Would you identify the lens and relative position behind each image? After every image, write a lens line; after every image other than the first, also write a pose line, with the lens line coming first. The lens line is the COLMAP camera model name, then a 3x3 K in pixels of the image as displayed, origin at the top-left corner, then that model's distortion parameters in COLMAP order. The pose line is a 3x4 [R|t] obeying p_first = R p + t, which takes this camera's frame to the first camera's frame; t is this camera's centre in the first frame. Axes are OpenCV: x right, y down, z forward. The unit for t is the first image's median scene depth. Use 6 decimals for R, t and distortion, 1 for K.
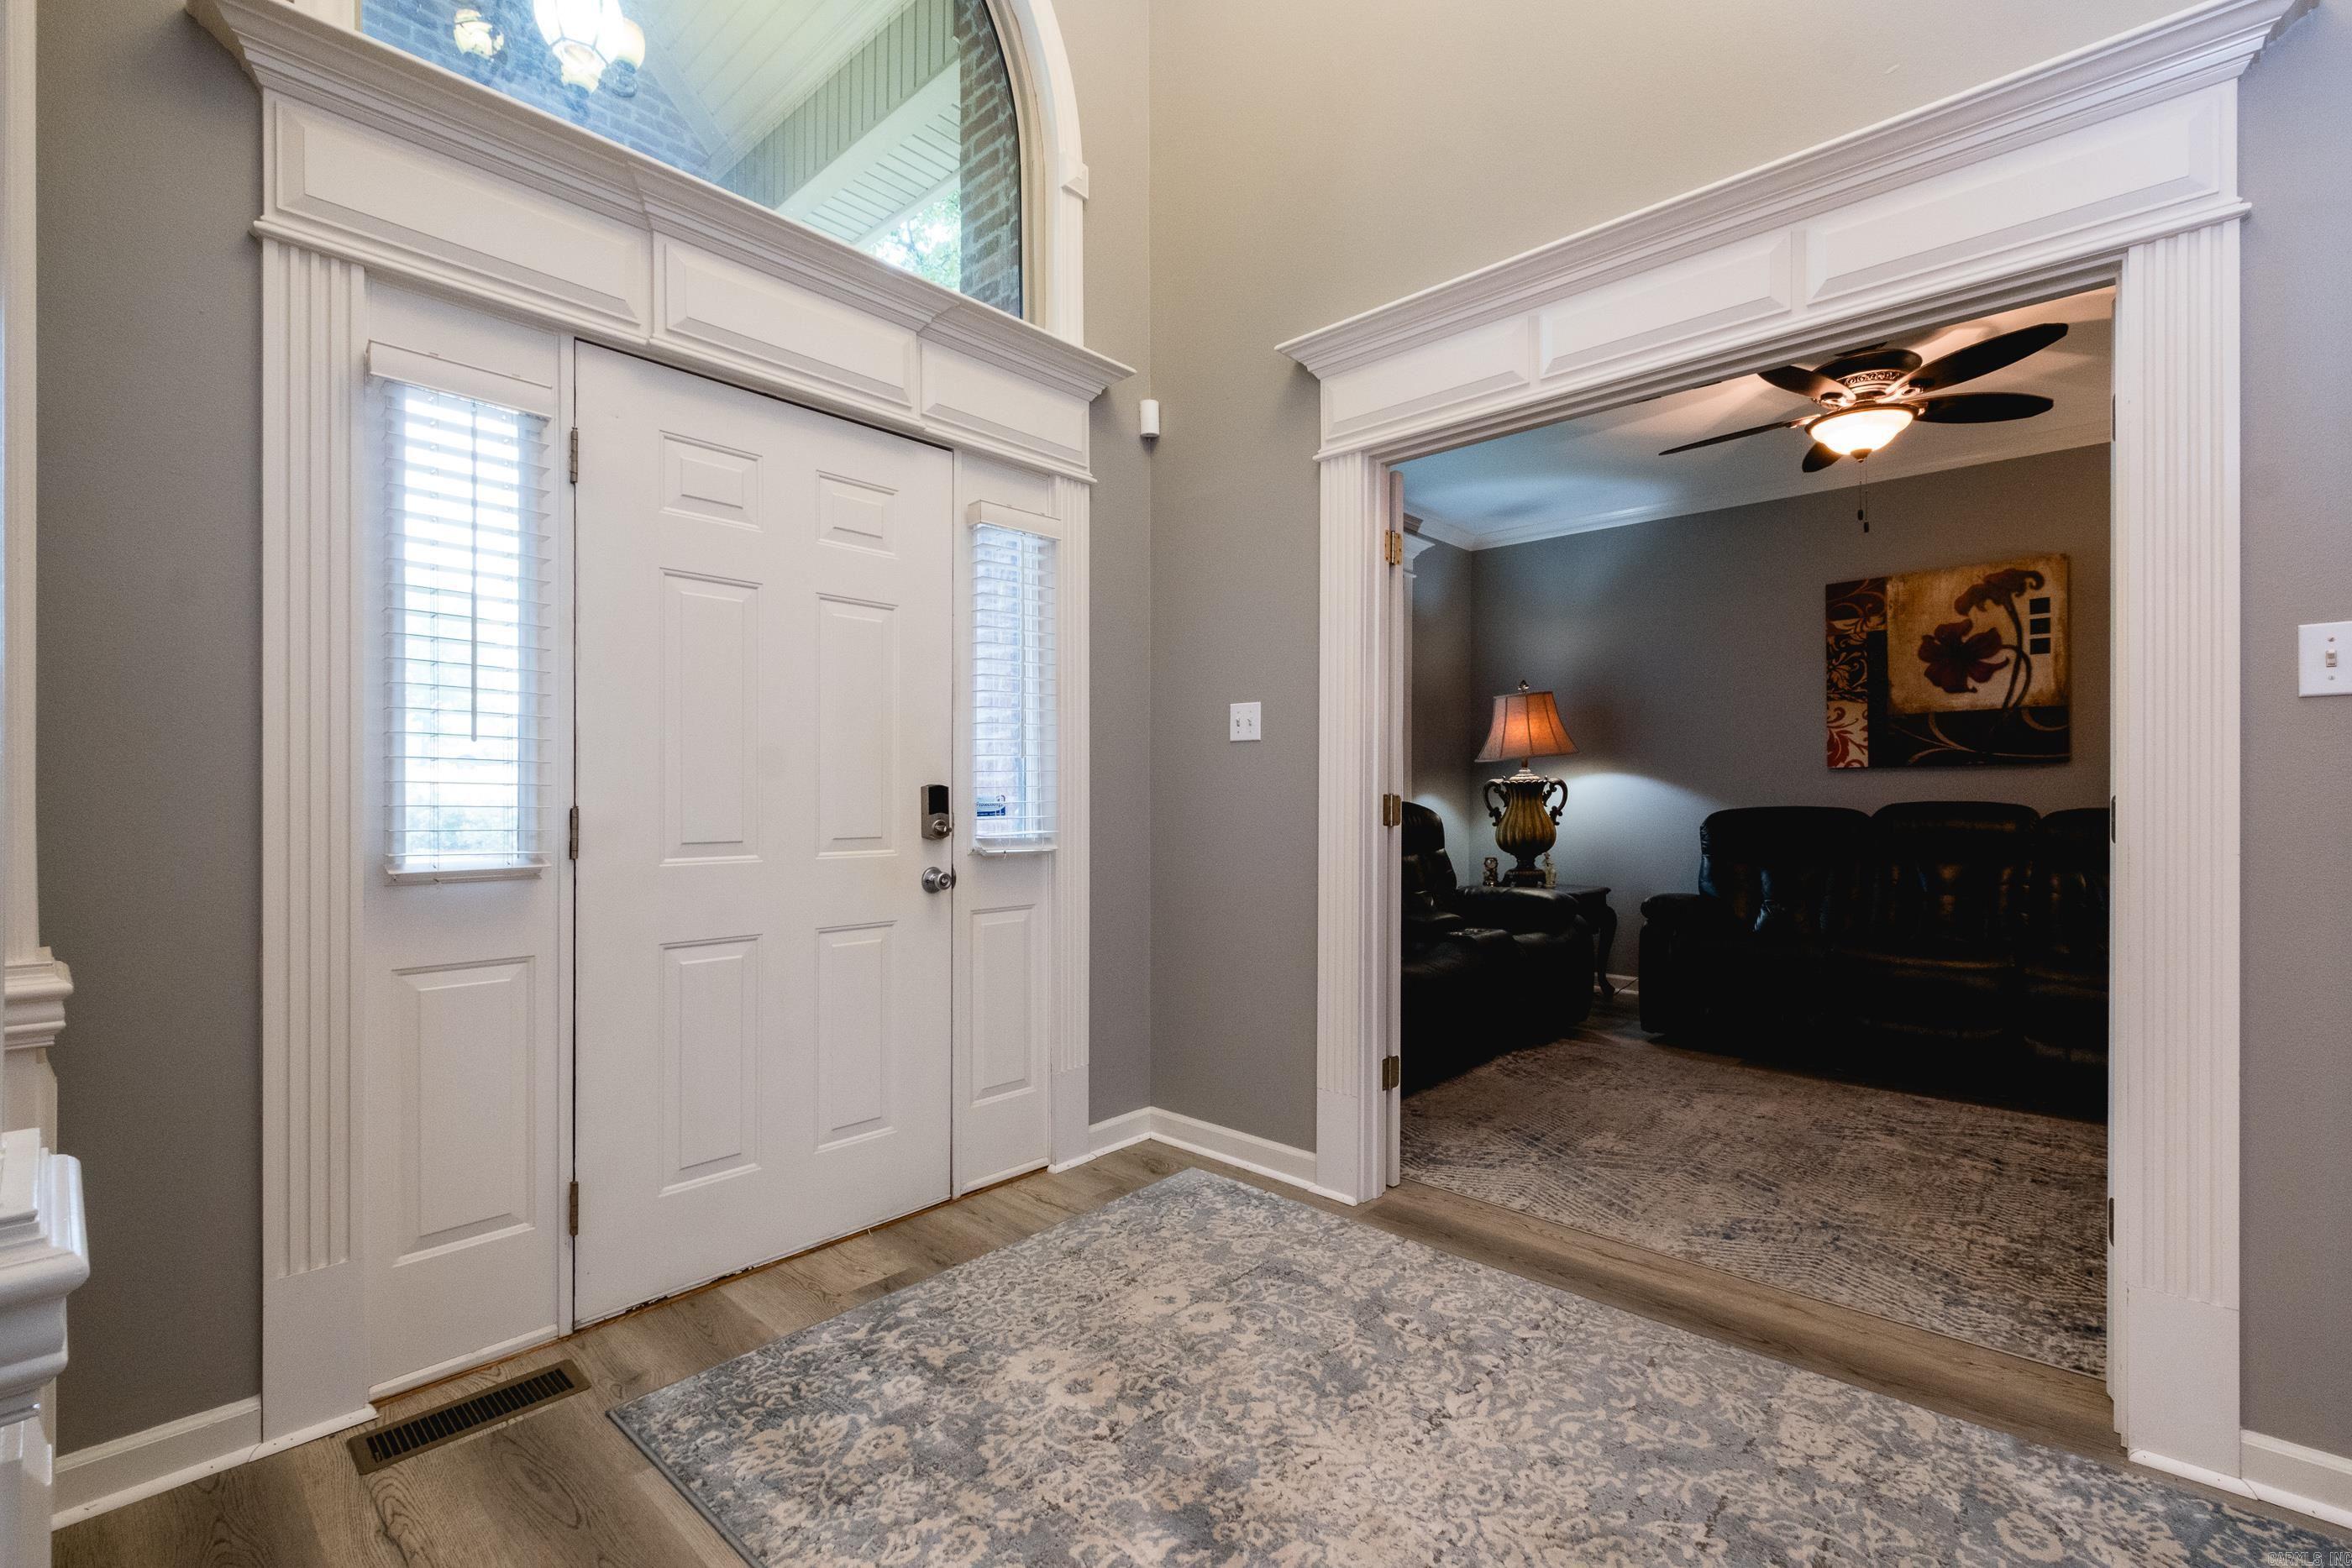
lens RADIAL K [[1019.6, 0, 1183.3], [0, 1019.6, 802.5], [0, 0, 1]] dist [0.002423, -0.004999]
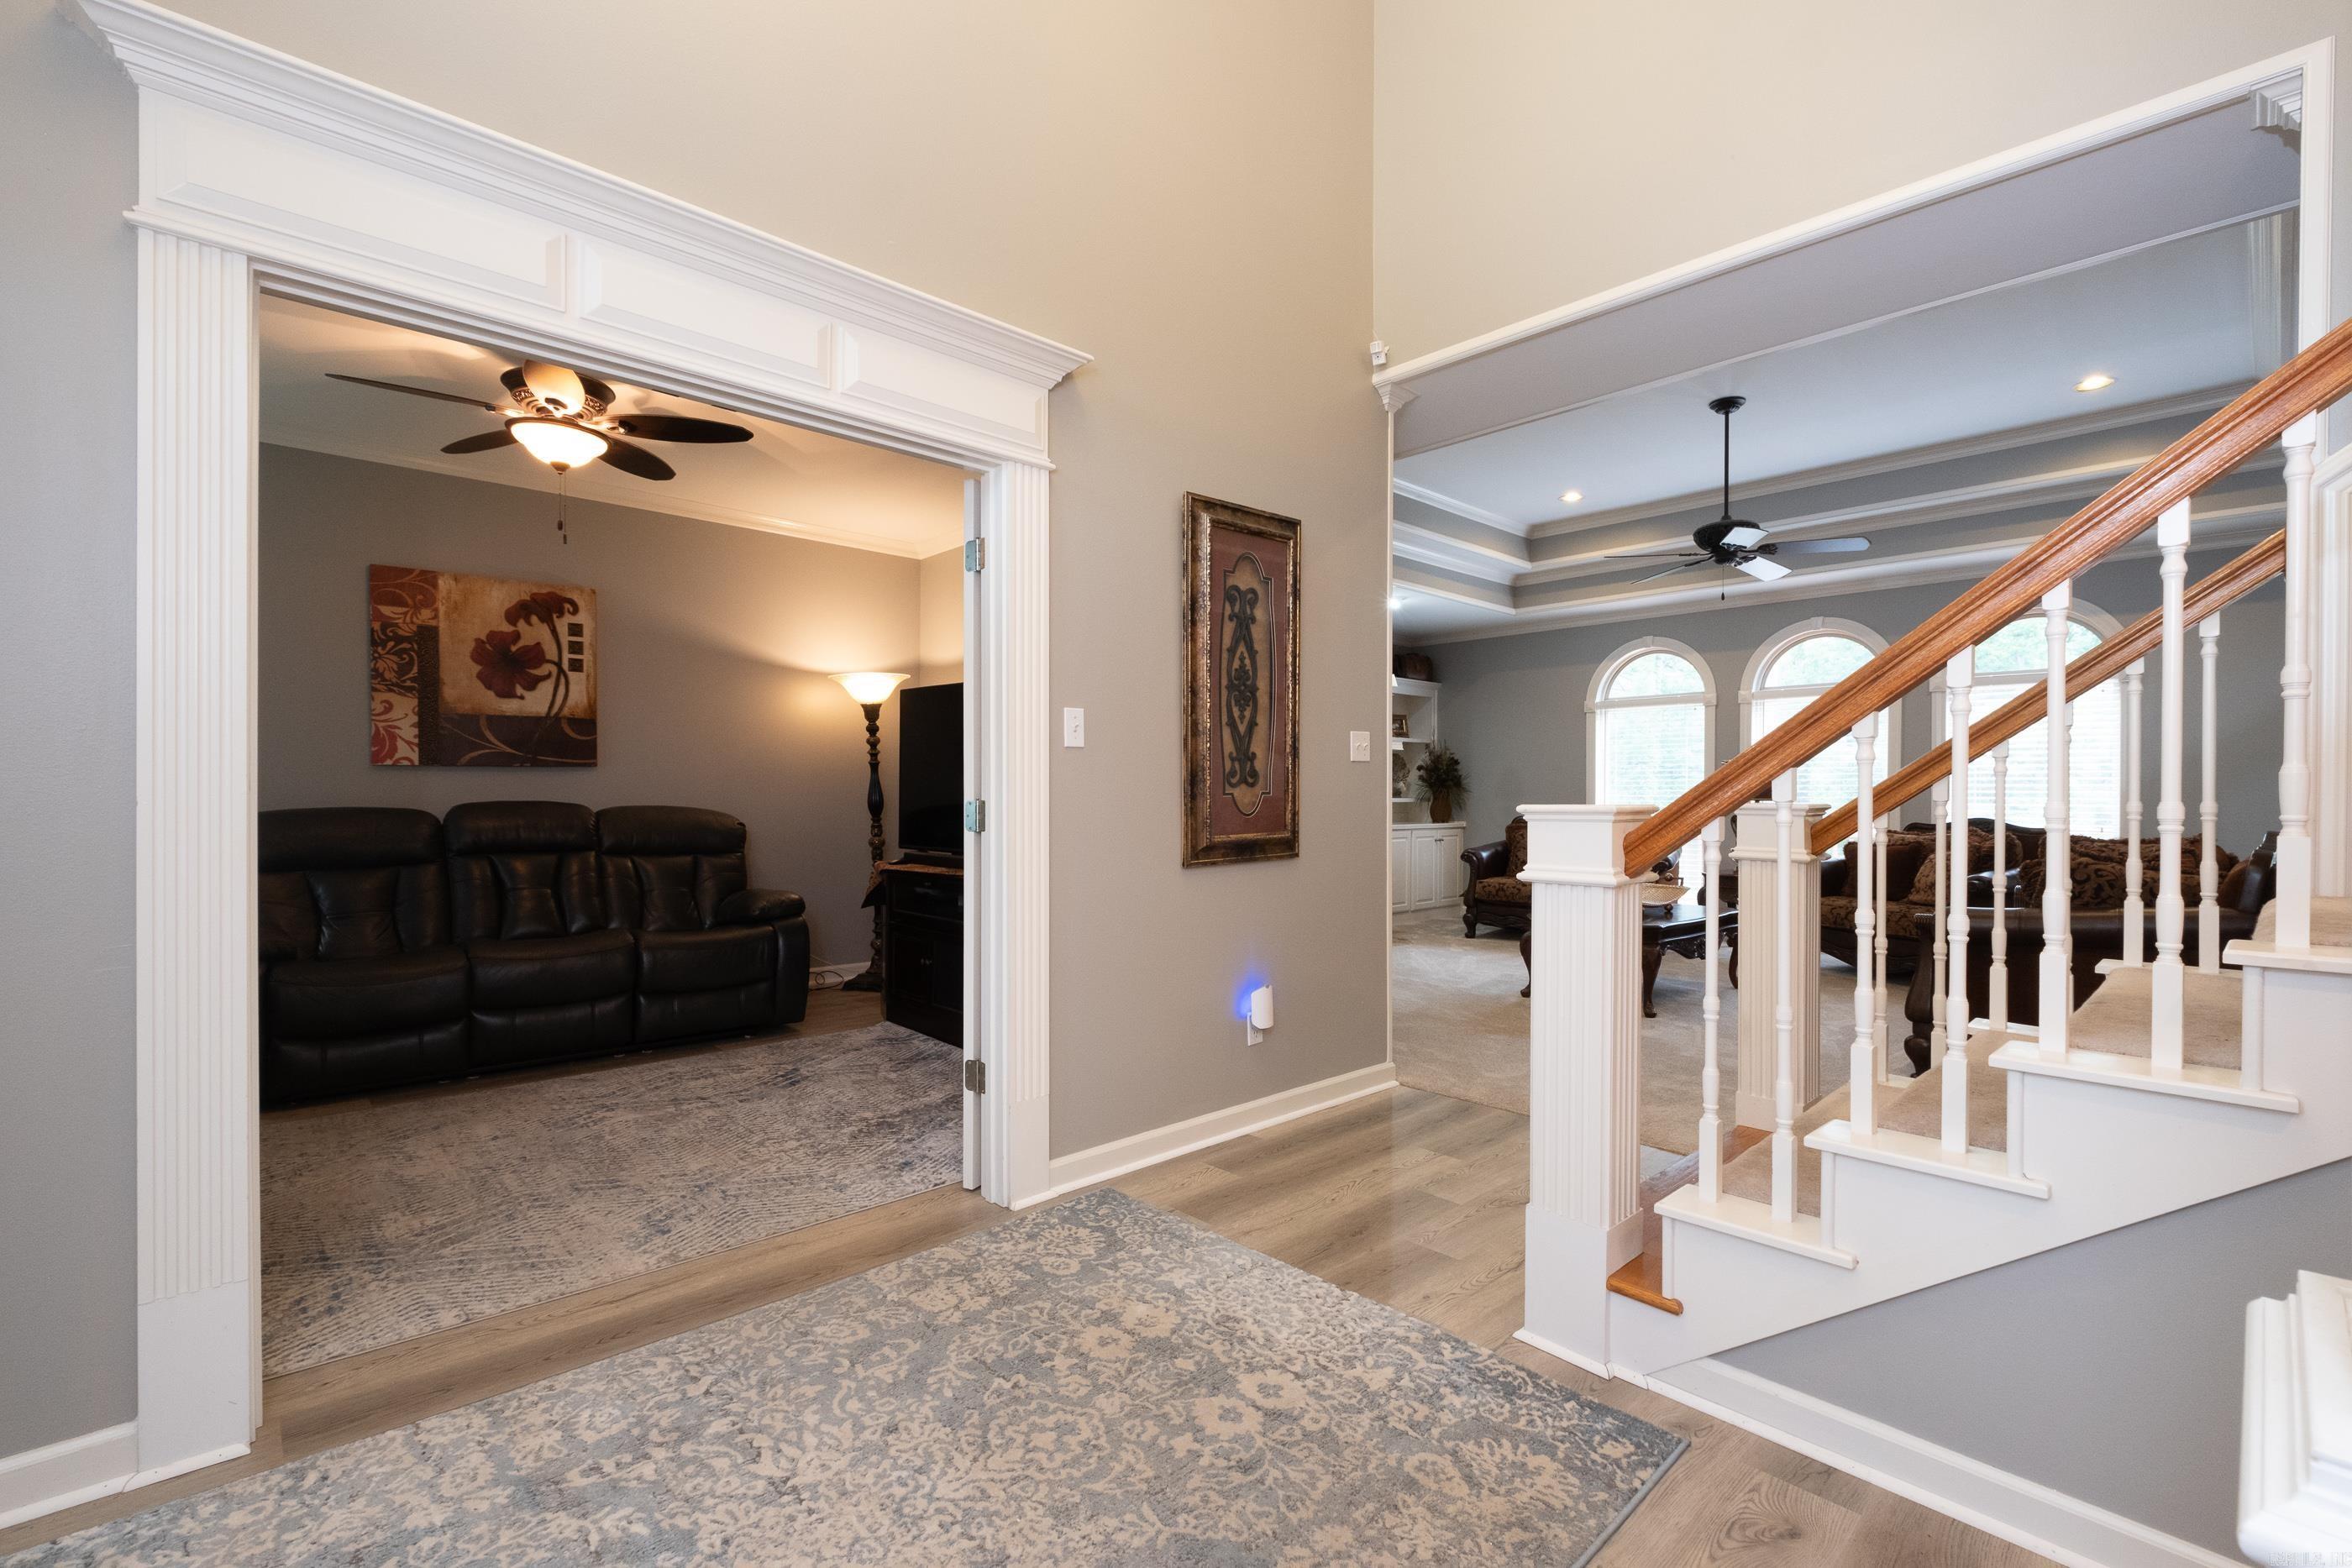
lens RADIAL K [[1019.6, 0, 1183.3], [0, 1019.6, 802.5], [0, 0, 1]] dist [0.002423, -0.004999]
pose [[0.076001, -0.007696, 0.997078, -0.330902], [0.002270, 0.999969, 0.007545, -0.007872], [-0.997105, 0.001689, 0.076016, 0.301929]]
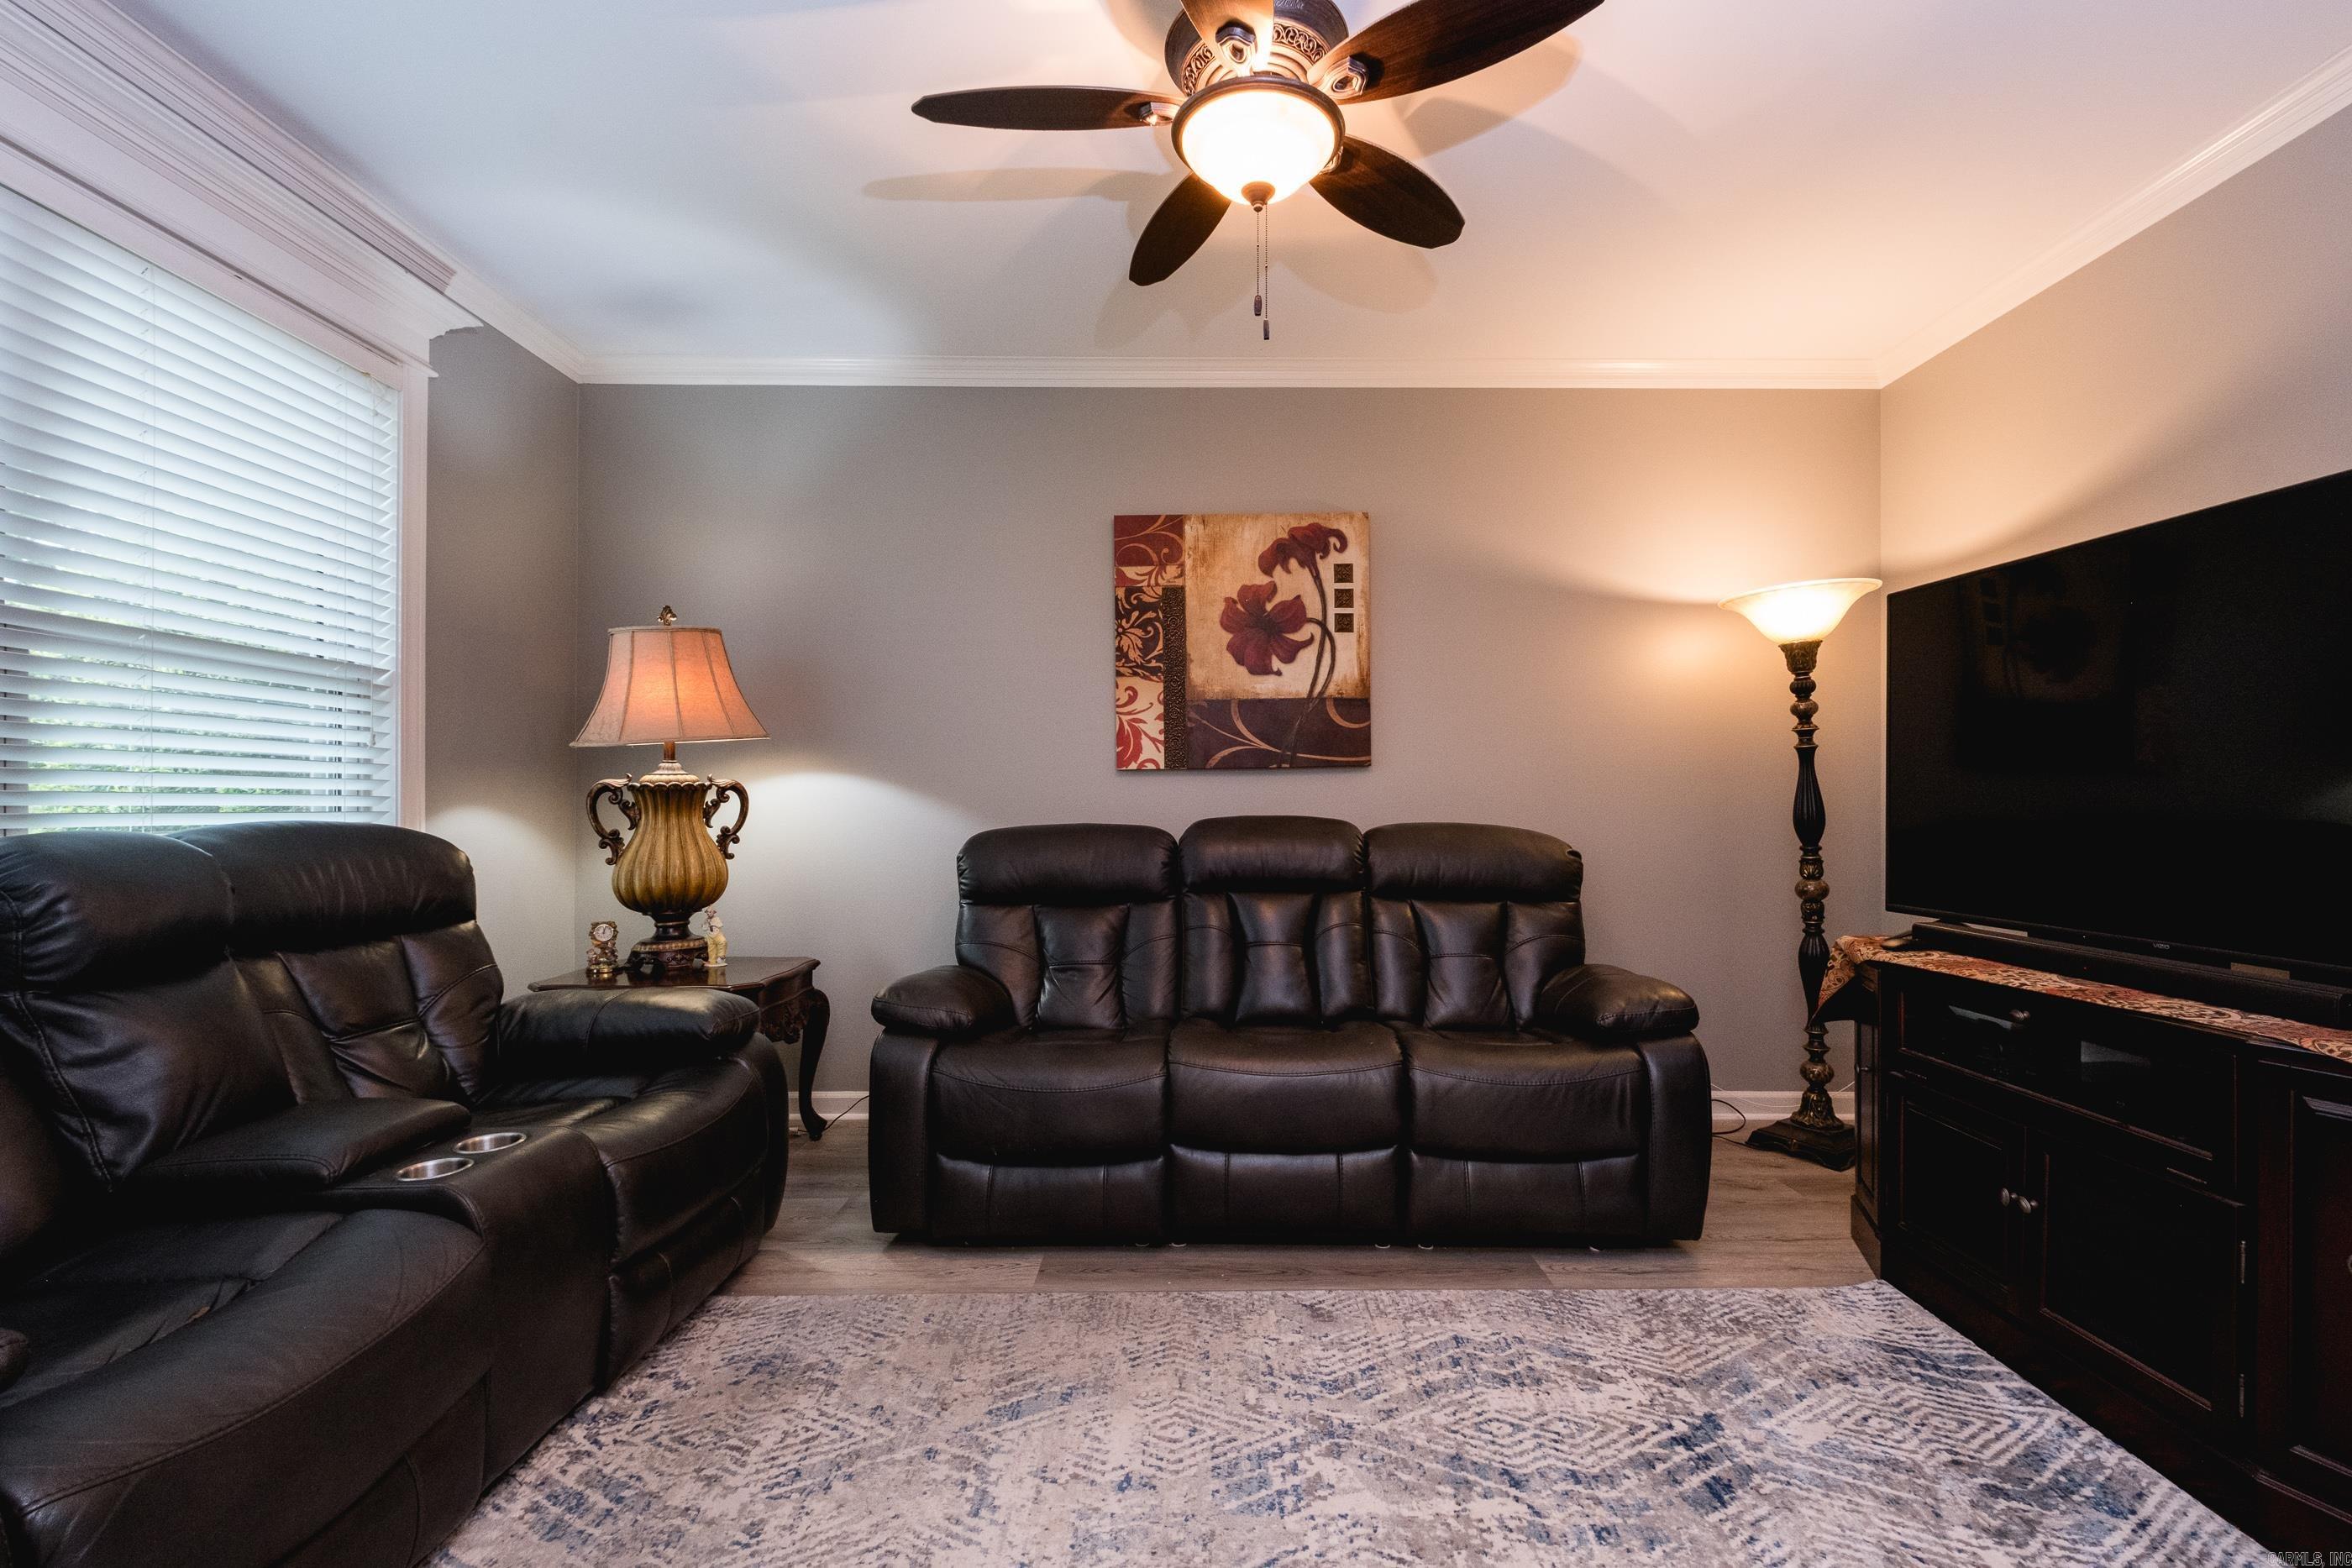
lens RADIAL K [[1012.6, 0, 1203.8], [0, 1012.6, 803.8], [0, 0, 1]] dist [0.008523, -0.005512]
pose [[0.729565, 0.001136, 0.683910, 0.275791], [0.005430, 0.999957, -0.007453, -0.006091], [-0.683890, 0.009151, 0.729528, 0.642396]]
